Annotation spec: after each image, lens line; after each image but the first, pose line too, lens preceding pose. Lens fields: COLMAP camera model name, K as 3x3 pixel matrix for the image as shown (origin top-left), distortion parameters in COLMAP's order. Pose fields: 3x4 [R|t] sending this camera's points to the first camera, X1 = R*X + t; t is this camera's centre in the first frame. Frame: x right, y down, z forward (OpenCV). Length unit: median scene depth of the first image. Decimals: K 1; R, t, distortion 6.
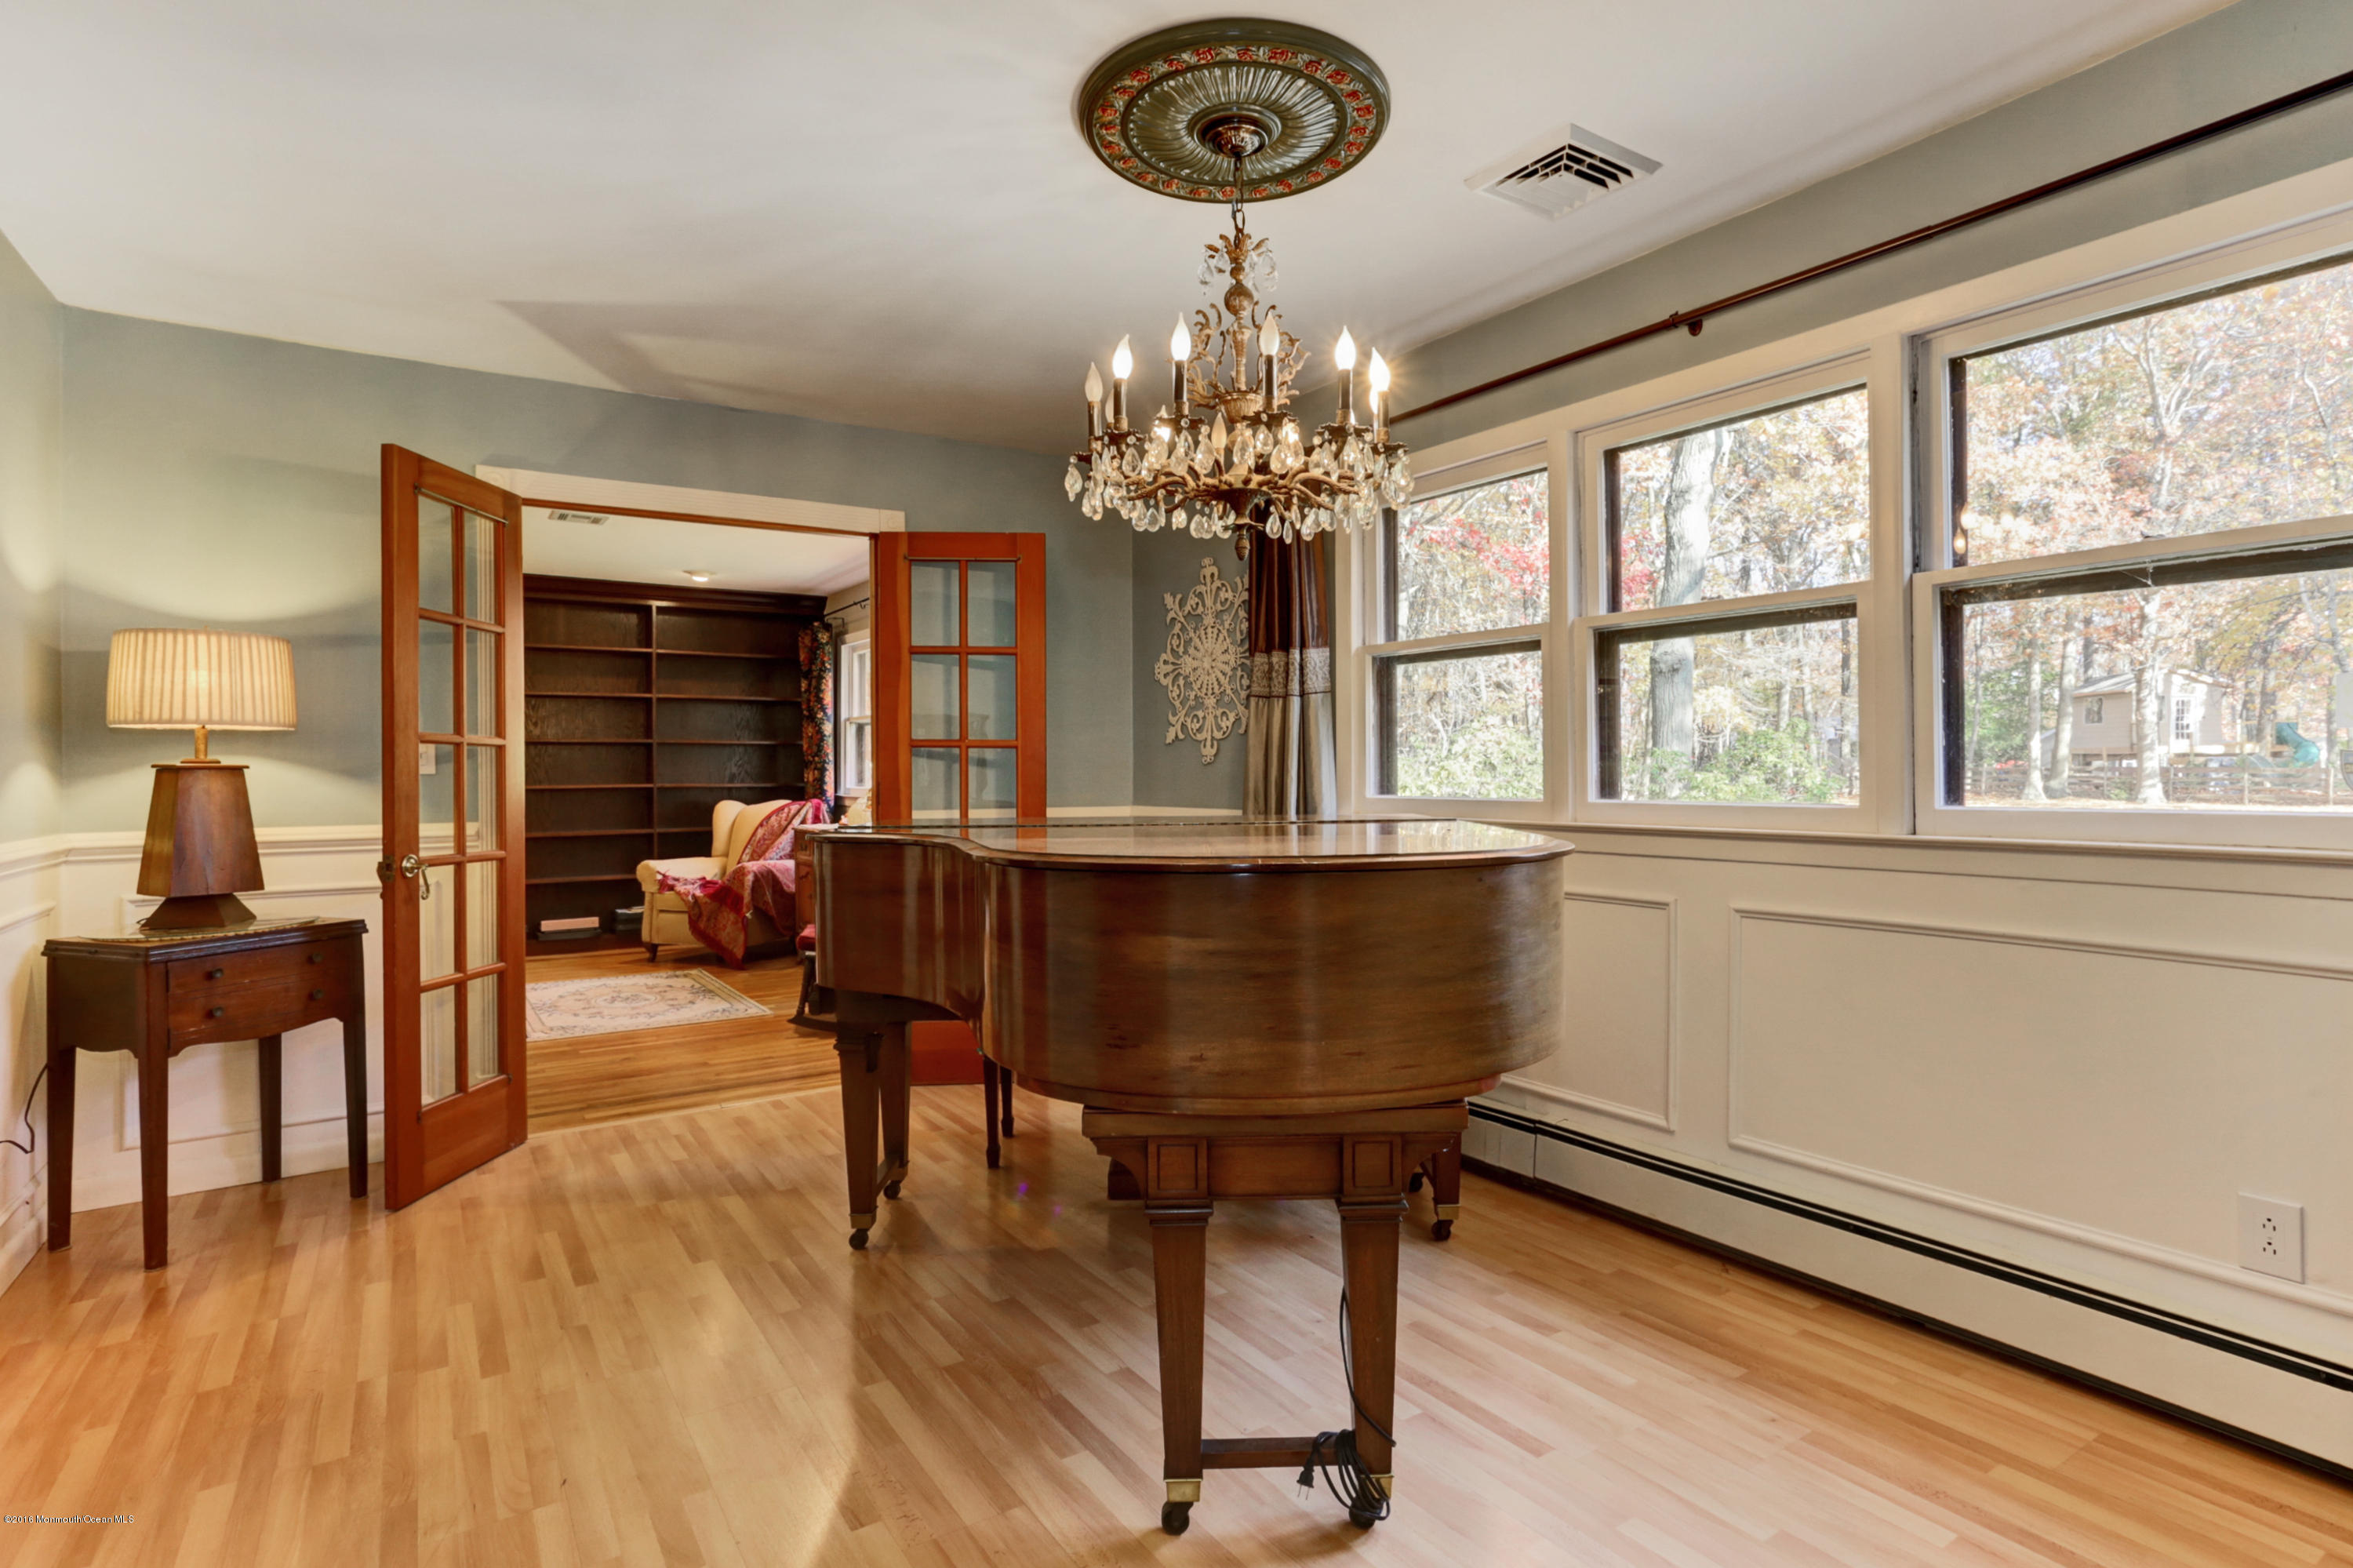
lens RADIAL K [[1179.4, 0, 1162.5], [0, 1179.4, 775.2], [0, 0, 1]] dist [-0.055412, 0.034533]
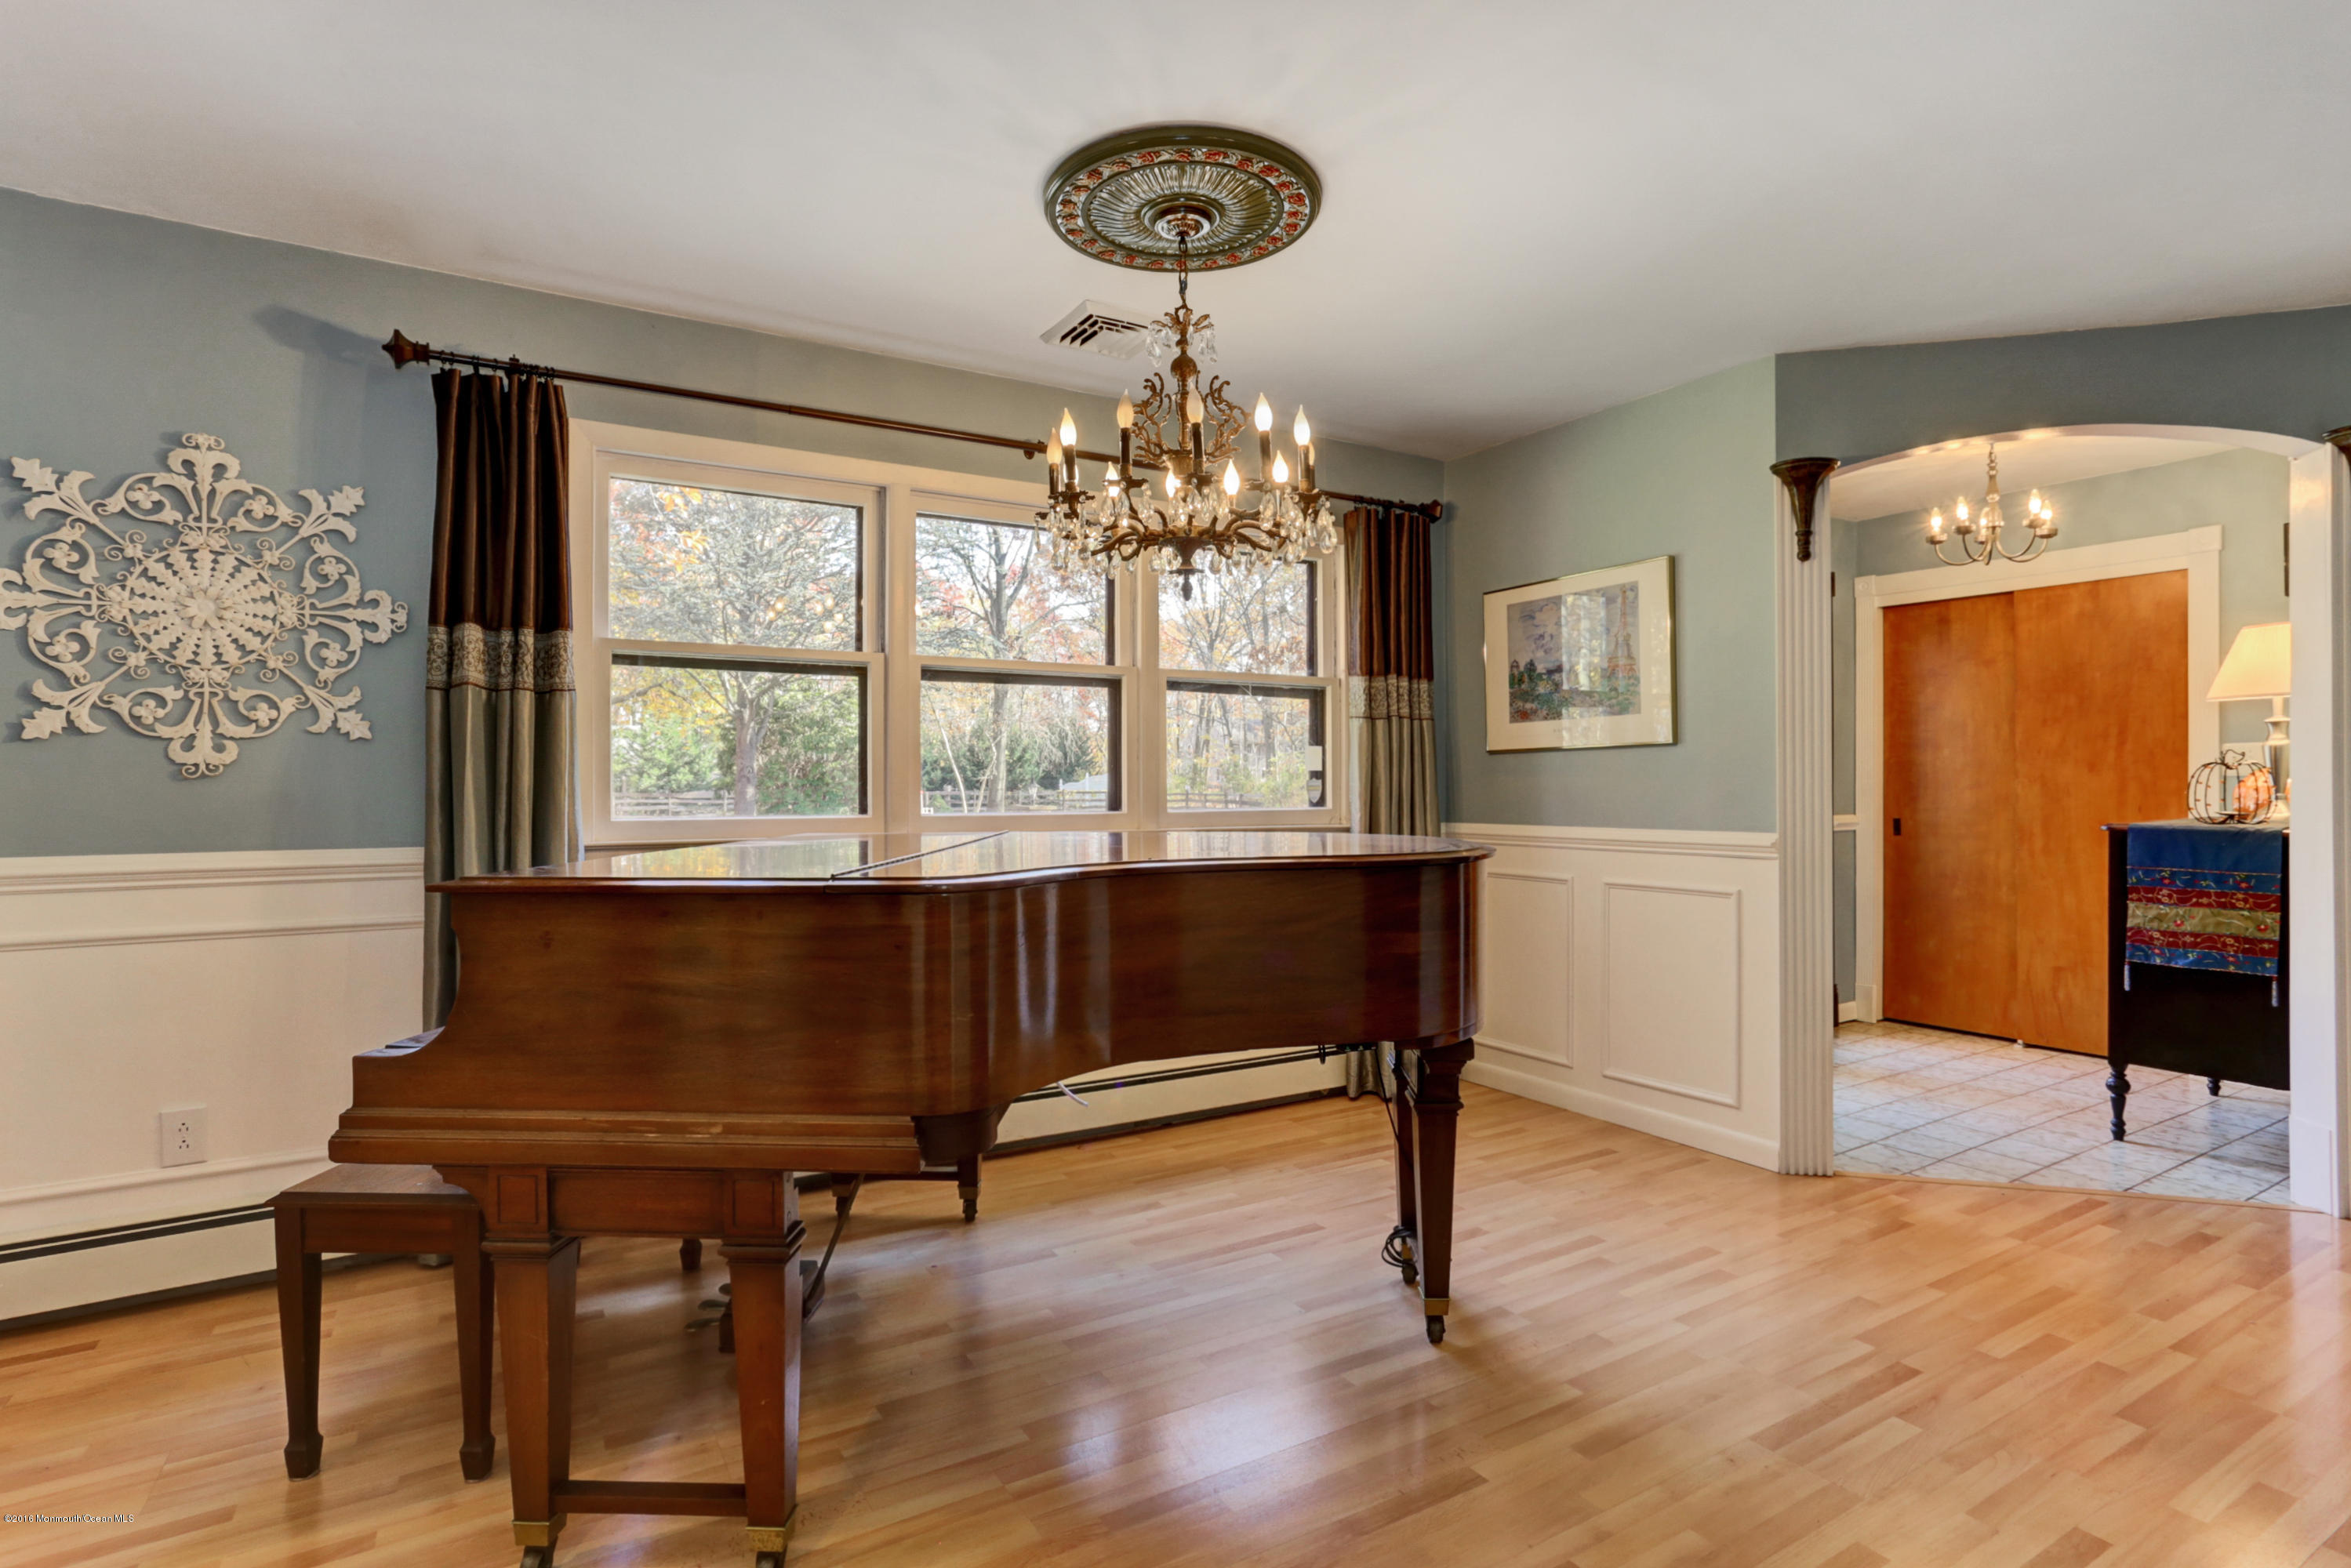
lens RADIAL K [[1178.2, 0, 1161.5], [0, 1178.2, 775.2], [0, 0, 1]] dist [-0.055412, 0.034533]
pose [[0.040215, 0.019332, 0.999004, -1.053511], [0.007229, 0.999781, -0.019638, 0.009086], [-0.999165, 0.008012, 0.040067, 0.962878]]
